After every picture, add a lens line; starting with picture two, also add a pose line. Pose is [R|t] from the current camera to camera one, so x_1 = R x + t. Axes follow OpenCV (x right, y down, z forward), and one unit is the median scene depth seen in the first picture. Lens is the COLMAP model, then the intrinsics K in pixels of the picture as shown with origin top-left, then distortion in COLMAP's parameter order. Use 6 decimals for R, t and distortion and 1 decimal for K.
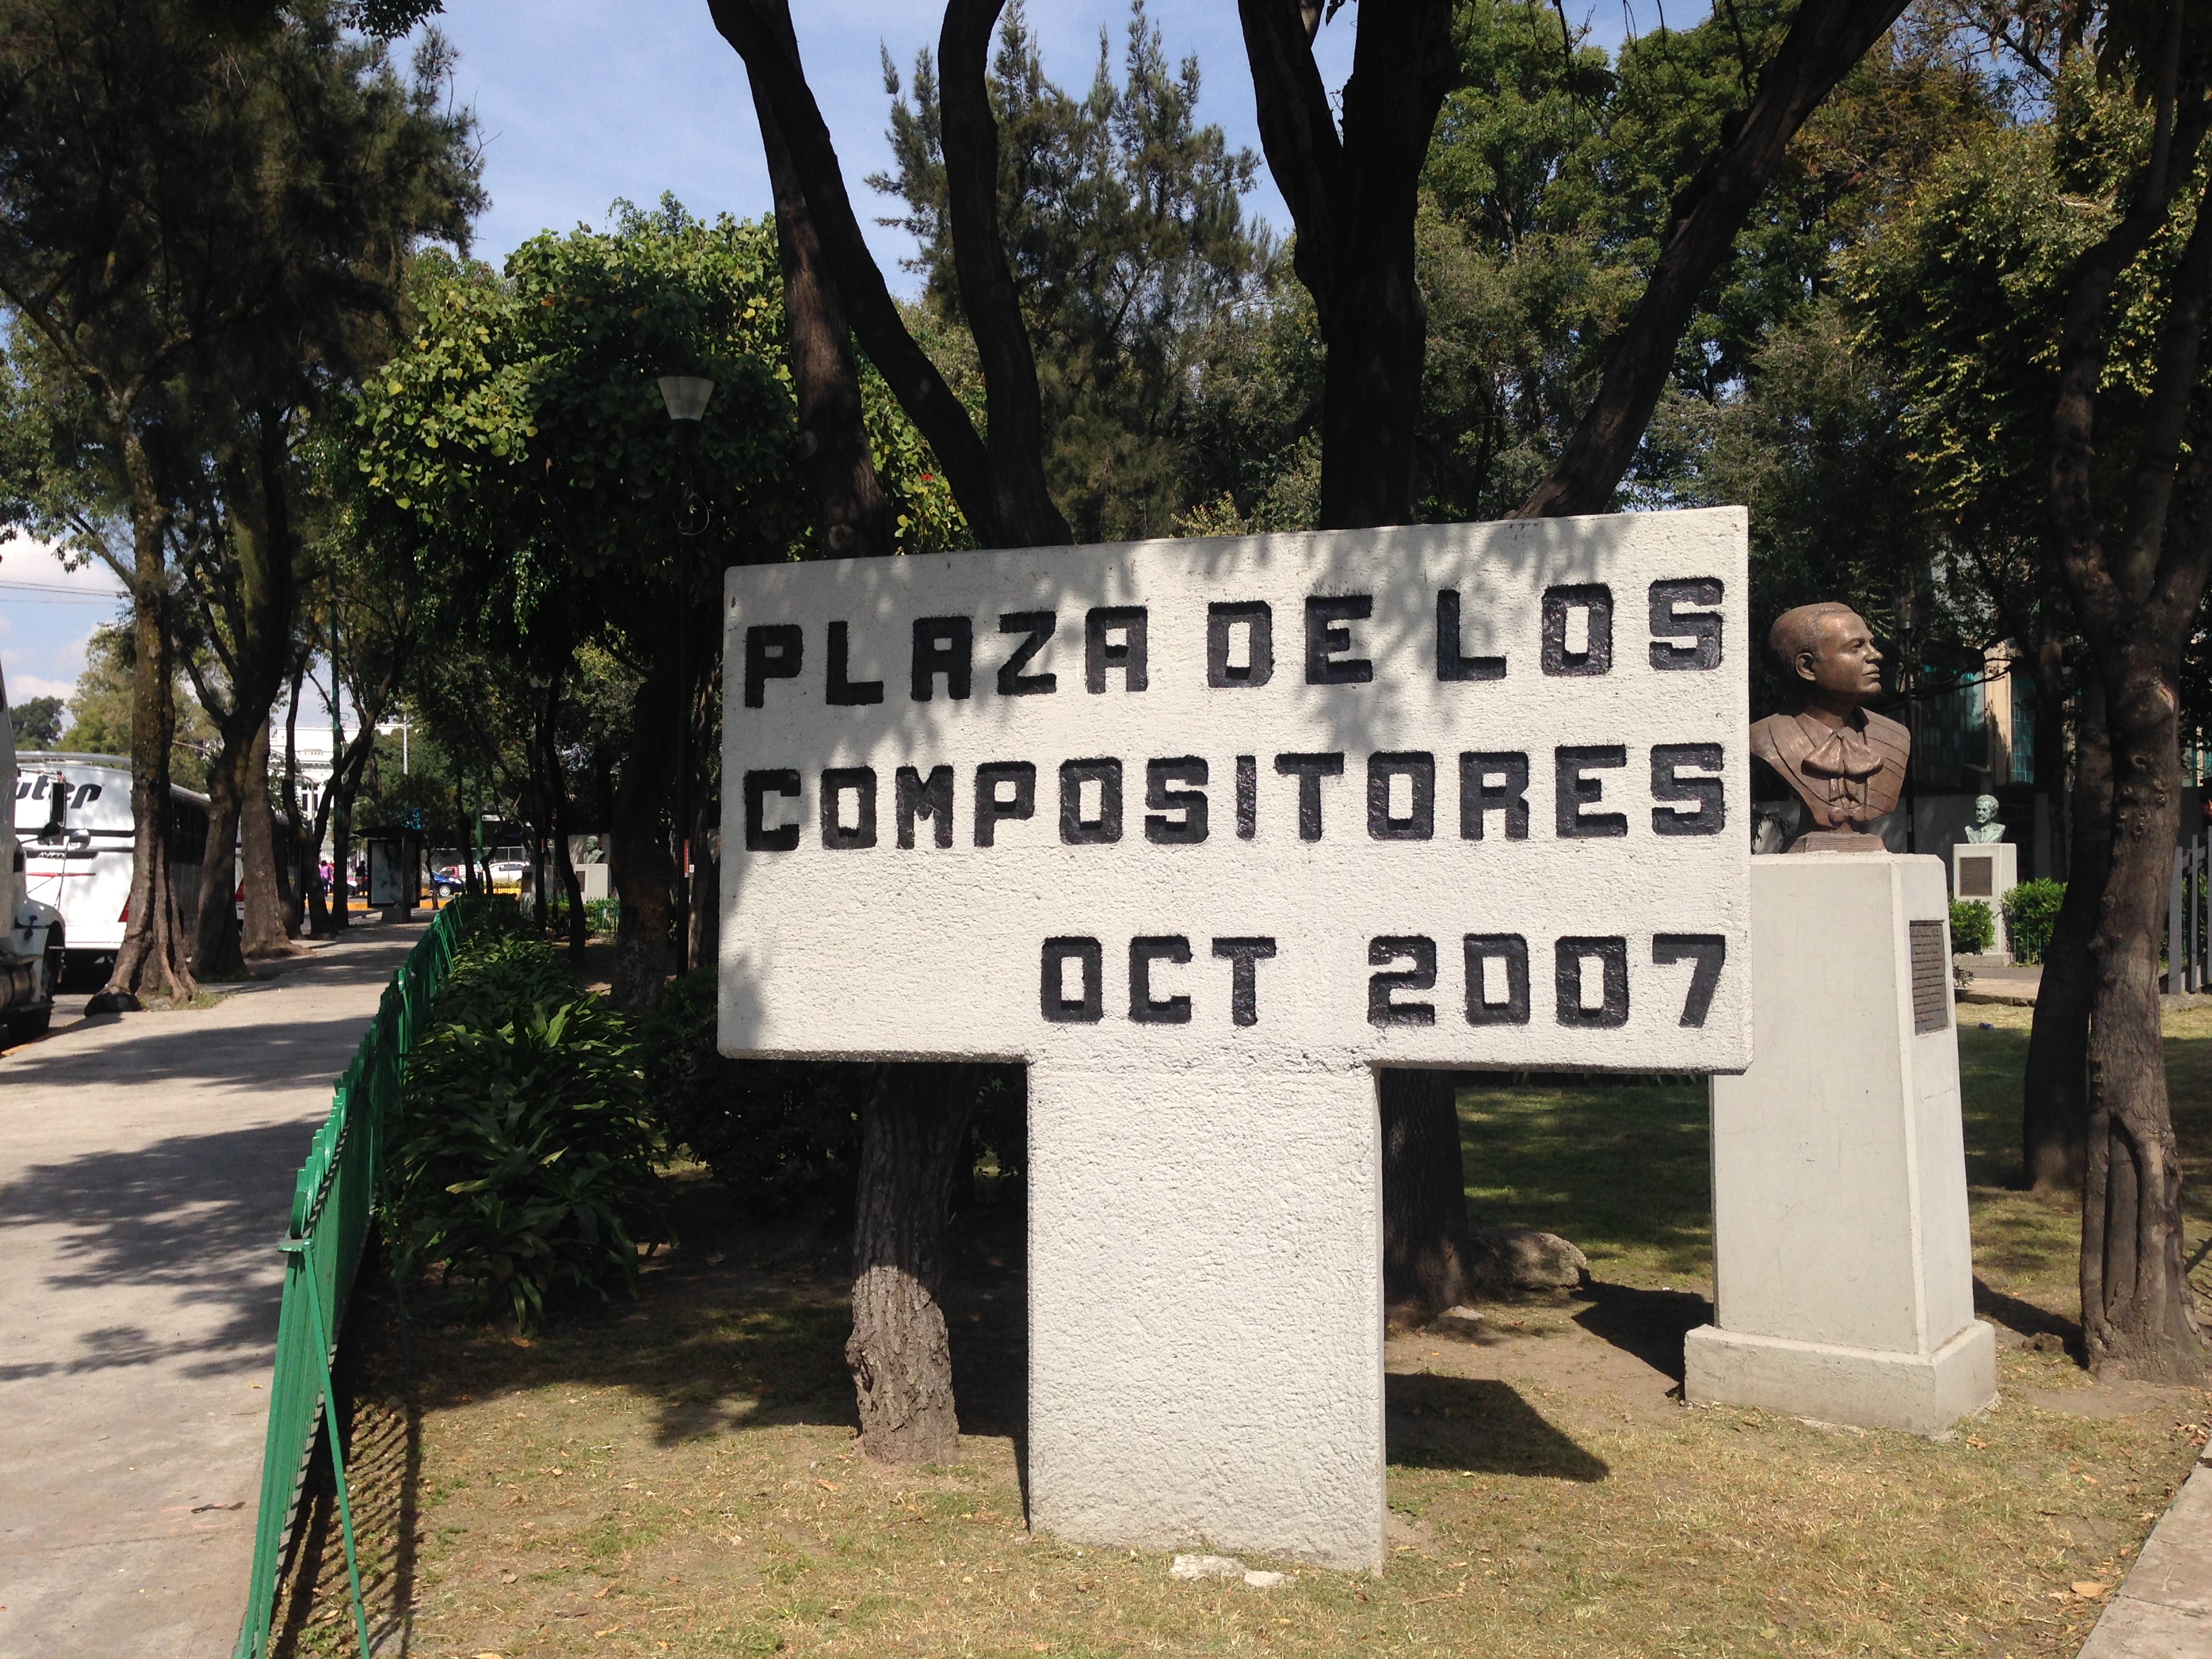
lens RADIAL K [[2139.4, 0, 1106.0], [0, 2139.4, 829.5], [0, 0, 1]] dist [0.133538, 0.001343]
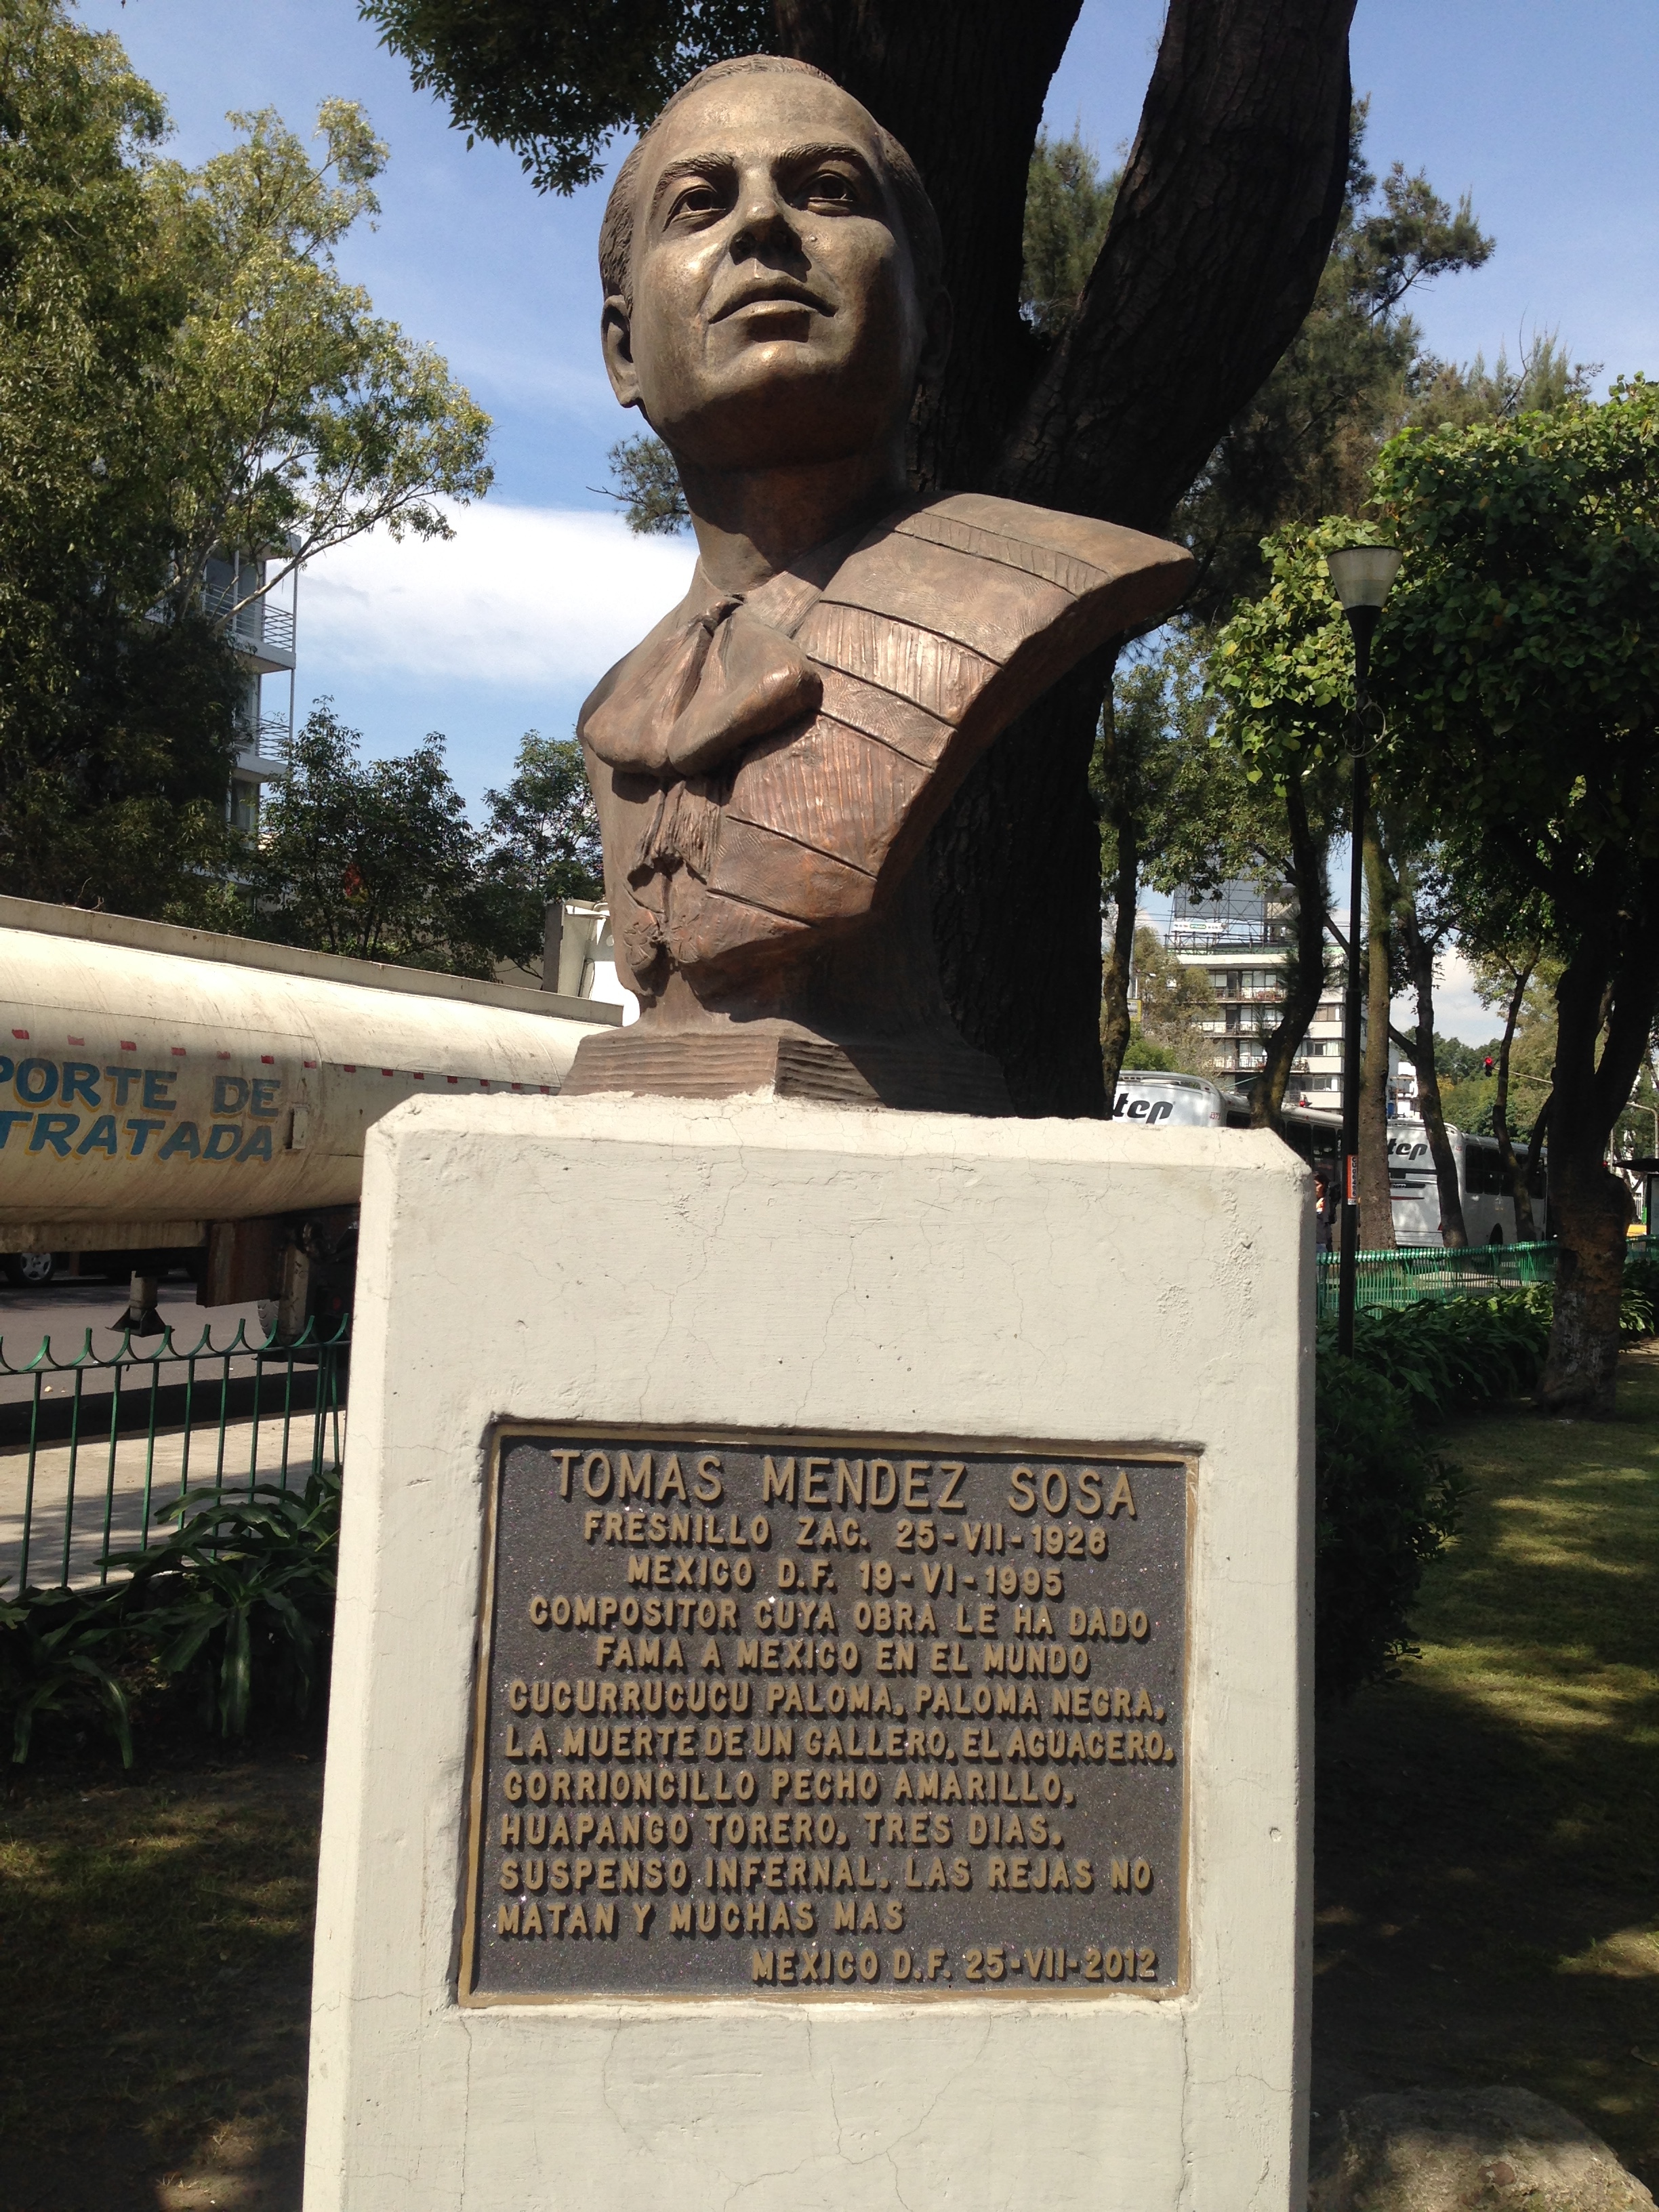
lens RADIAL K [[2139.4, 0, 829.5], [0, 2139.4, 1106.0], [0, 0, 1]] dist [0.133538, 0.001343]
pose [[0.742629, -0.002325, -0.669698, 0.144047], [-0.014187, 0.999715, -0.019203, 0.004351], [0.669552, 0.023762, 0.742385, 0.239255]]
